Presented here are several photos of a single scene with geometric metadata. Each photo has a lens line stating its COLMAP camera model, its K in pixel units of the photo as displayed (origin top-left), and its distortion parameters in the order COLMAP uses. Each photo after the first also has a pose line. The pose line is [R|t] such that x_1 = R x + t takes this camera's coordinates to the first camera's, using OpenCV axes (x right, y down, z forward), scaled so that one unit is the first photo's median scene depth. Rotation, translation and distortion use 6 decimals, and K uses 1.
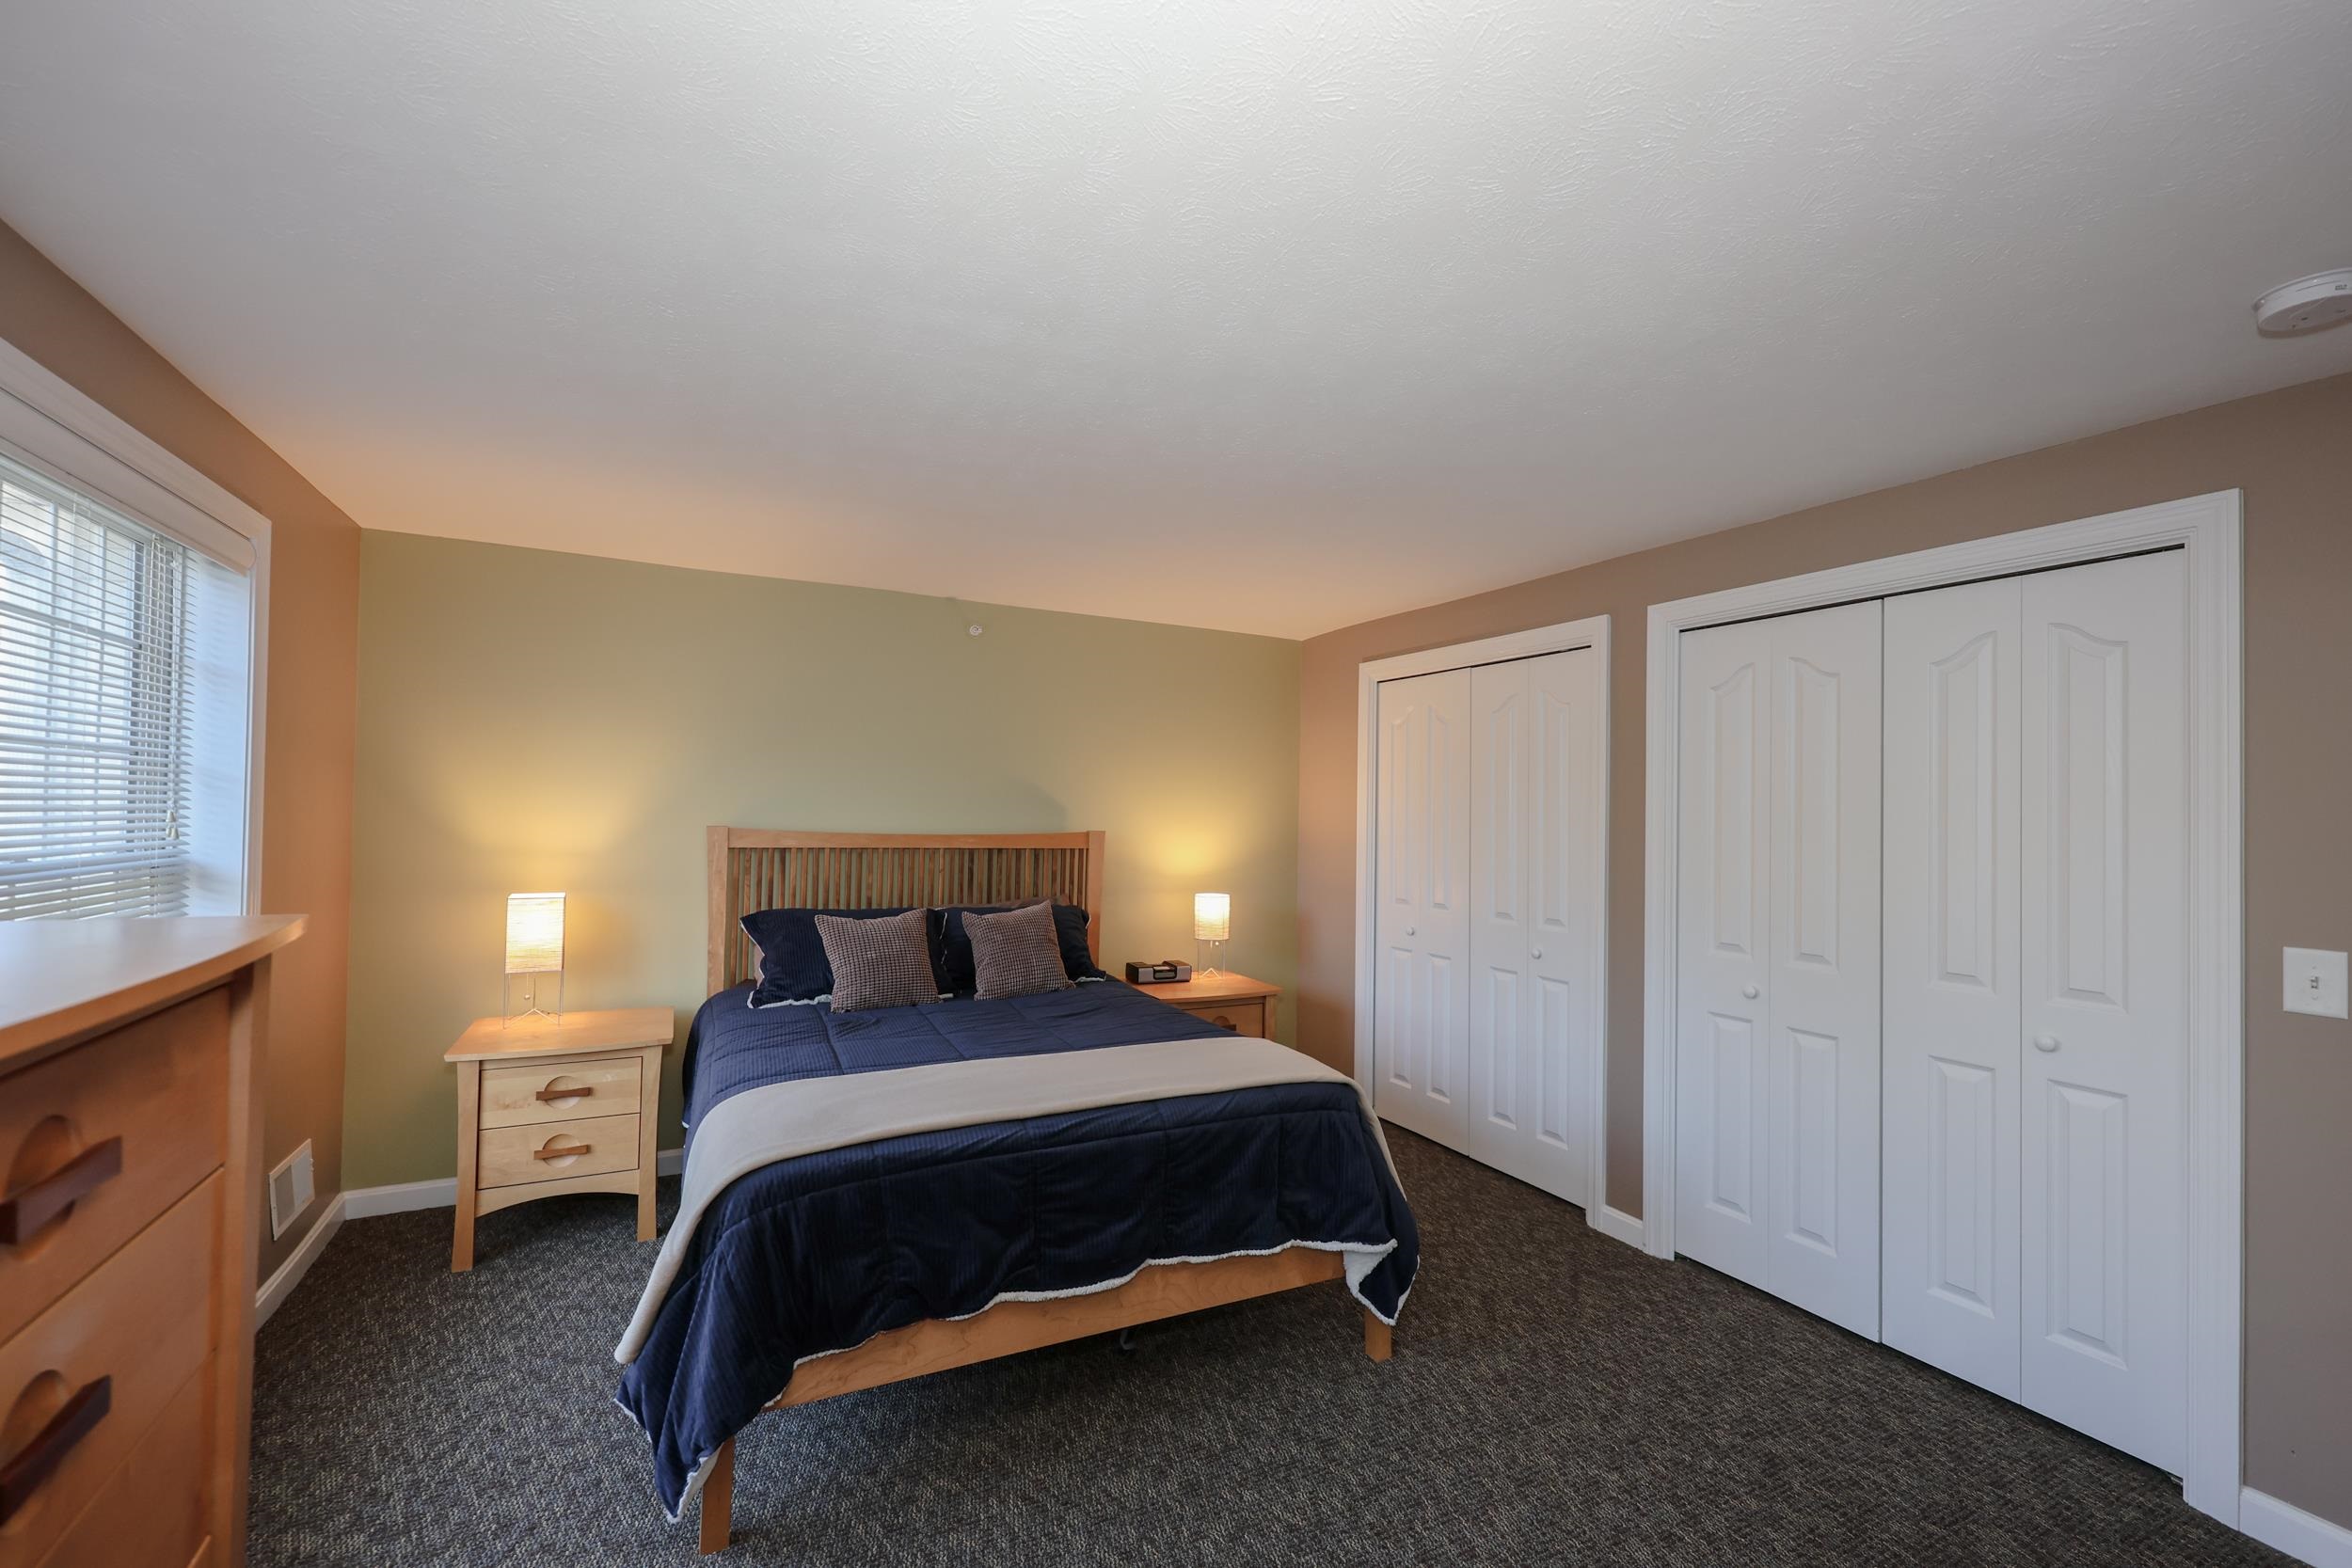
lens RADIAL K [[958.2, 0, 1181.3], [0, 958.2, 792.0], [0, 0, 1]] dist [0.003327, 0.000652]
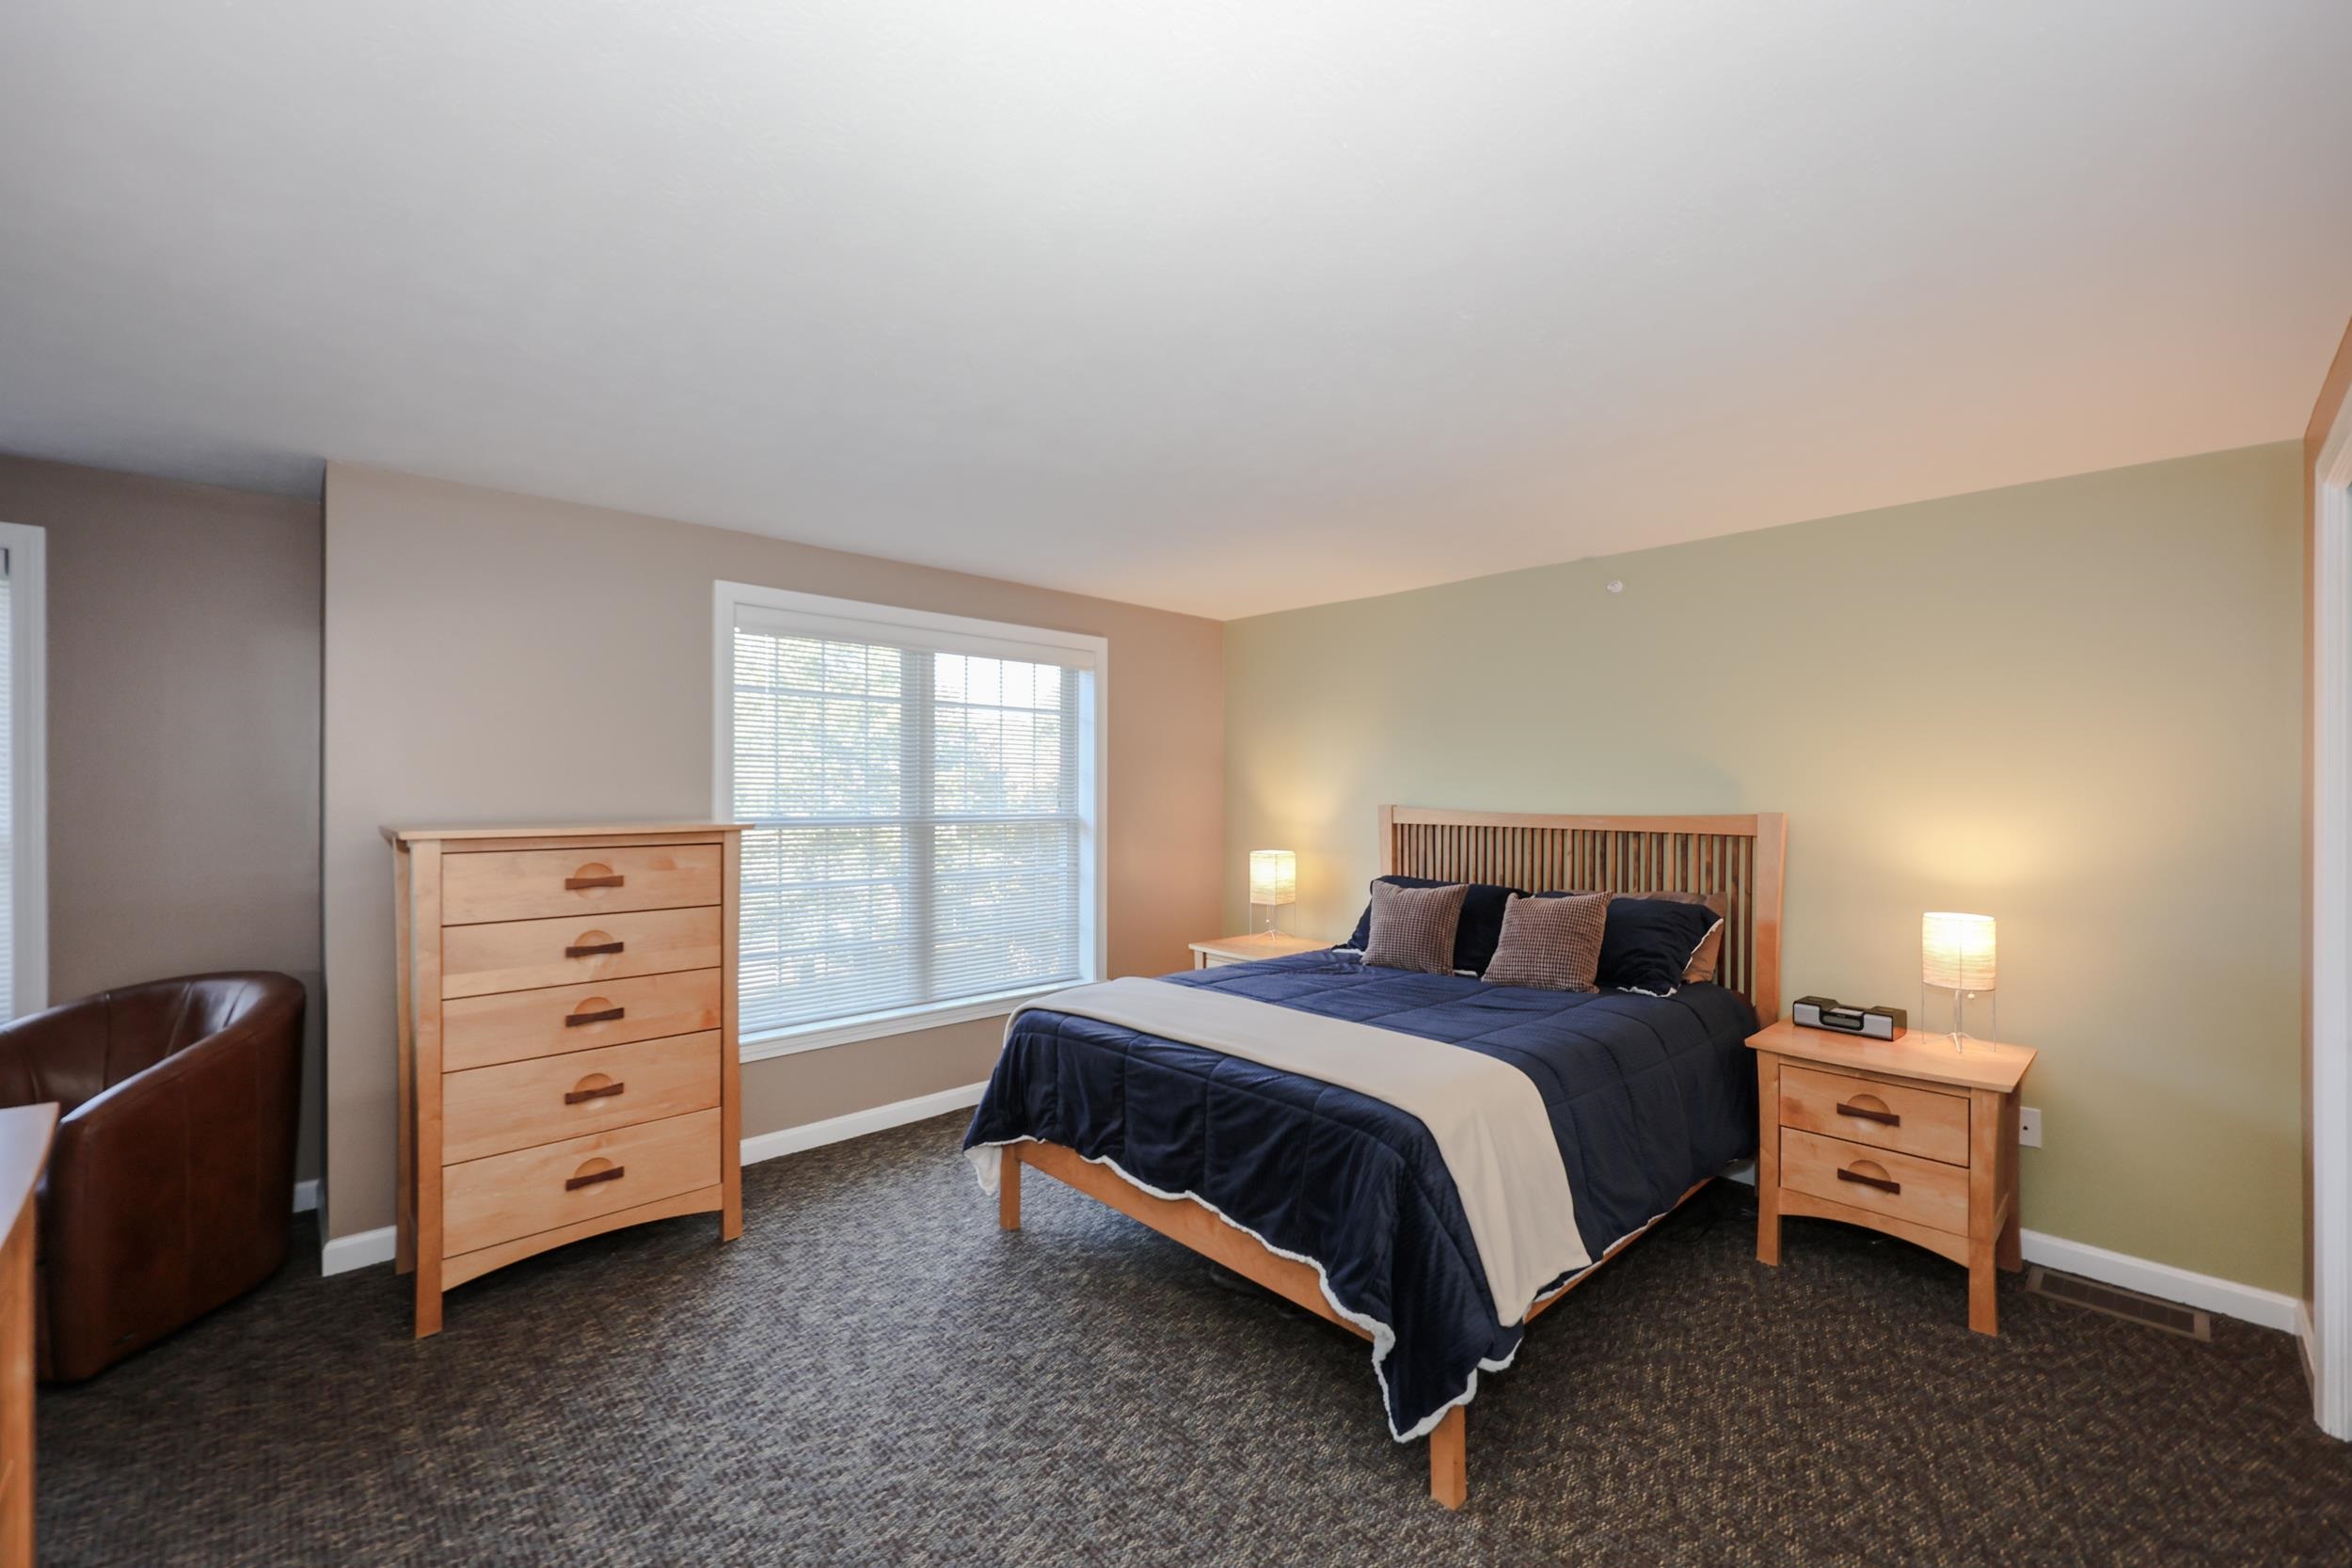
lens RADIAL K [[958.2, 0, 1186.6], [0, 958.2, 793.4], [0, 0, 1]] dist [0.003327, 0.000652]
pose [[0.288756, -0.017669, -0.957240, 0.685433], [0.019696, 0.999728, -0.012512, 0.035624], [0.957200, -0.015241, 0.289025, 0.470992]]
